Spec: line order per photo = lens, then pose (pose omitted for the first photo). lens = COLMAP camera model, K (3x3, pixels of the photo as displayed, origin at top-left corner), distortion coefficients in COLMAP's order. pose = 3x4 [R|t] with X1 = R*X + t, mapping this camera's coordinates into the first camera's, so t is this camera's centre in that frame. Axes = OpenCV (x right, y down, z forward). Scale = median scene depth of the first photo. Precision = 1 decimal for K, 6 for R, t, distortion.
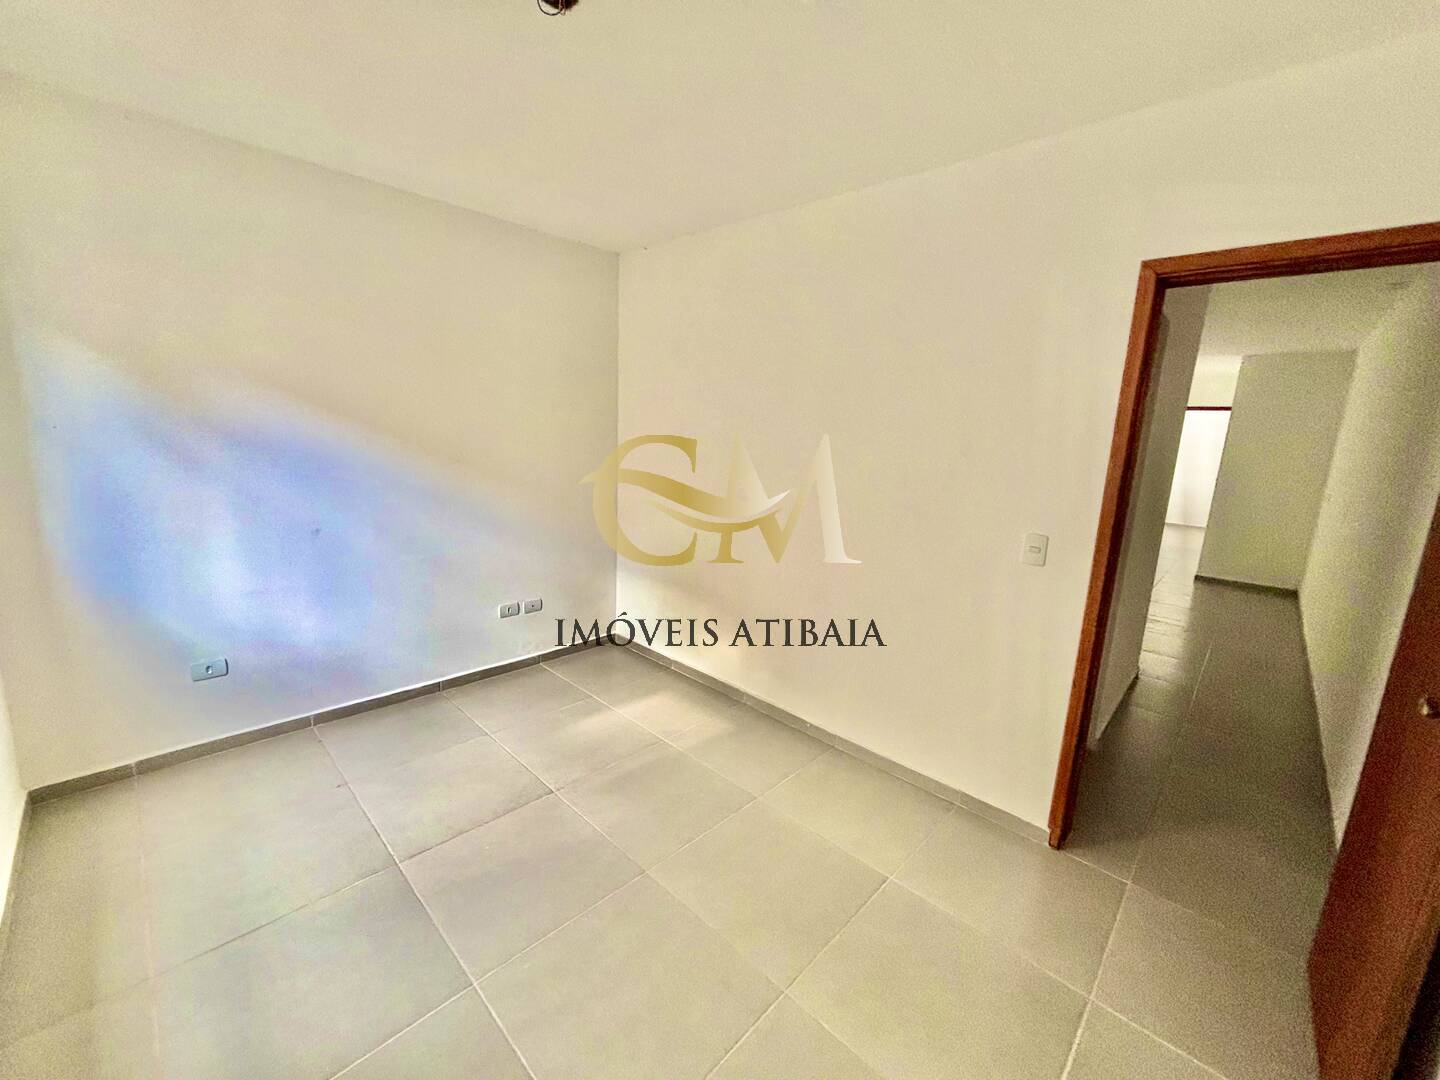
lens RADIAL K [[576.8, 0, 720.0], [0, 576.8, 540.0], [0, 0, 1]] dist [-0.000314, -0.000013]
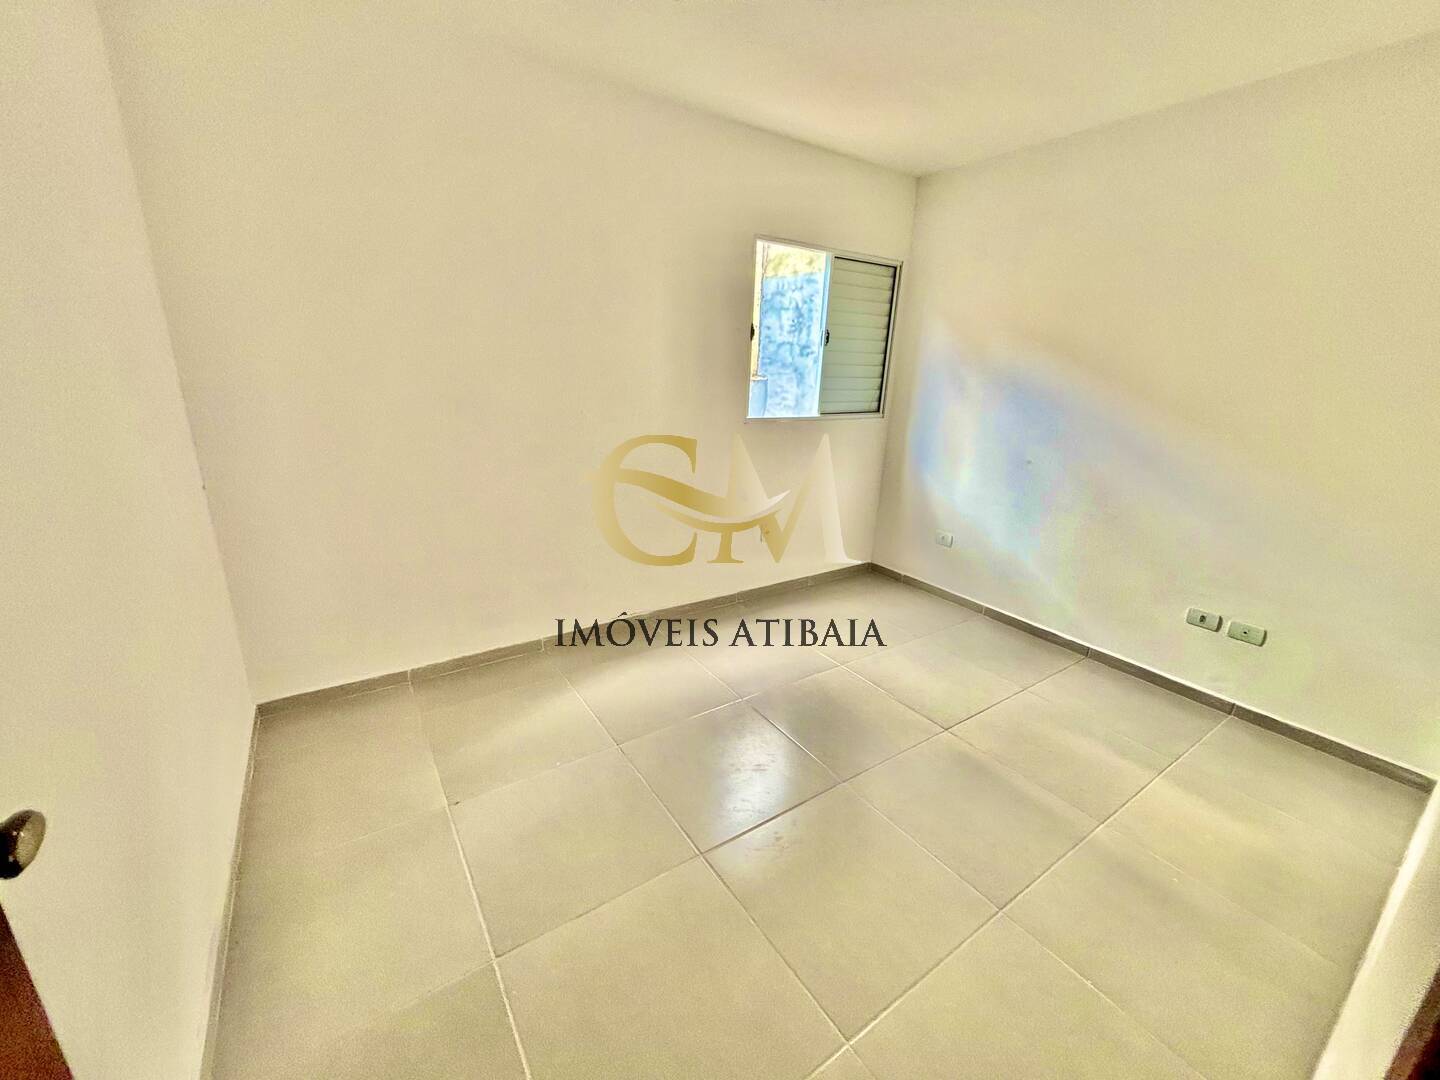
lens RADIAL K [[576.8, 0, 720.0], [0, 576.8, 540.0], [0, 0, 1]] dist [-0.000314, -0.000013]
pose [[-0.202819, 0.230977, -0.951585, 0.547403], [-0.236394, 0.931490, 0.276484, -0.041224], [0.950254, 0.281025, -0.134322, 0.548846]]
